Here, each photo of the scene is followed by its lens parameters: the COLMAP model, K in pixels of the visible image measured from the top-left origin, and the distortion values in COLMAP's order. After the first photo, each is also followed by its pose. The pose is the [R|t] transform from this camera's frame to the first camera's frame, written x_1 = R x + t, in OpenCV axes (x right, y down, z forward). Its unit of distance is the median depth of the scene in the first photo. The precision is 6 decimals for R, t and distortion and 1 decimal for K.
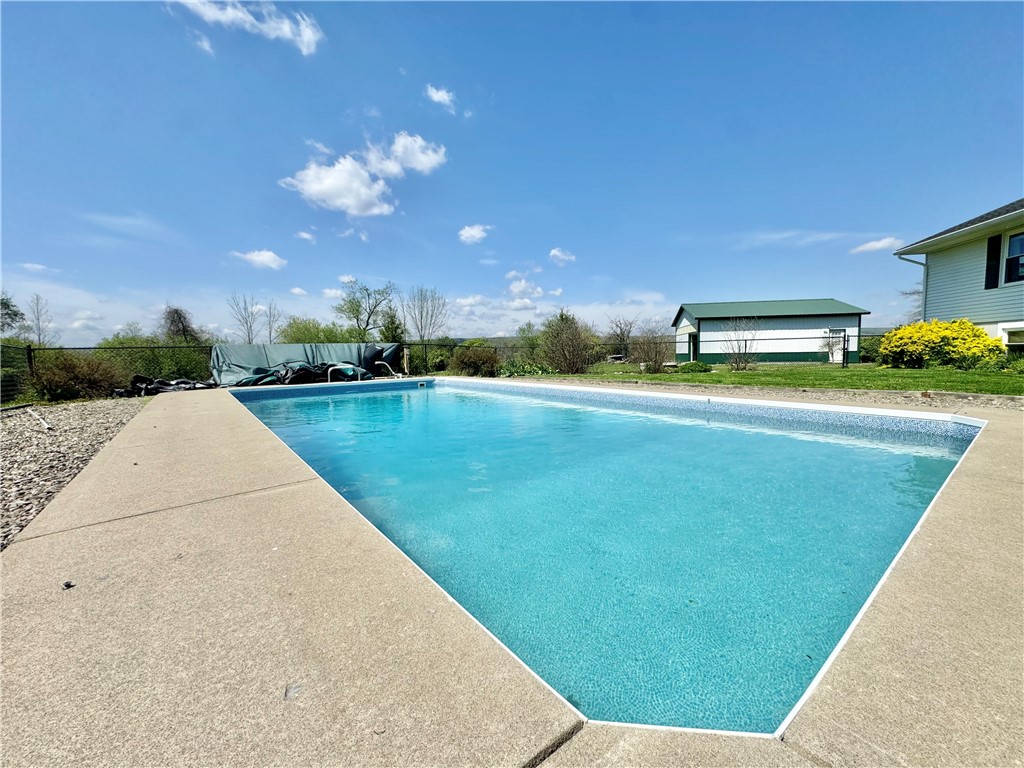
lens RADIAL K [[409.7, 0, 512.0], [0, 409.7, 384.0], [0, 0, 1]] dist [-0.004215, -0.000051]
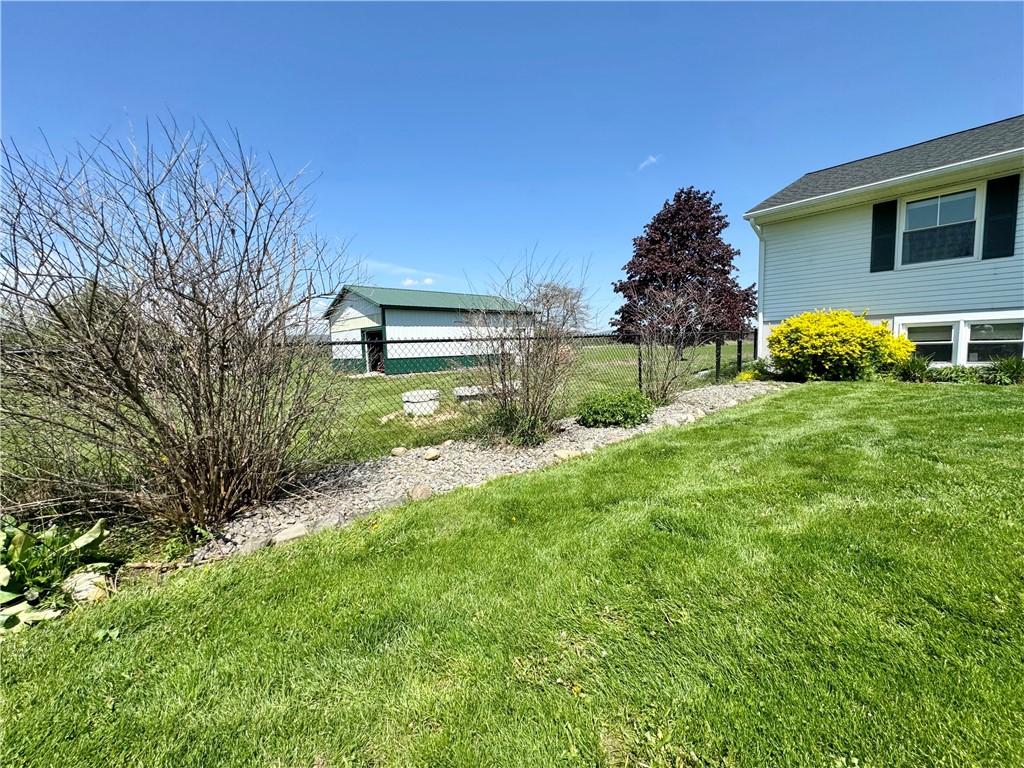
lens RADIAL K [[409.7, 0, 512.0], [0, 409.7, 384.0], [0, 0, 1]] dist [-0.004215, -0.000051]
pose [[0.606554, -0.071052, 0.791861, 0.121750], [0.076335, 0.996602, 0.030952, -0.092036], [-0.791370, 0.041672, 0.609916, 1.004830]]
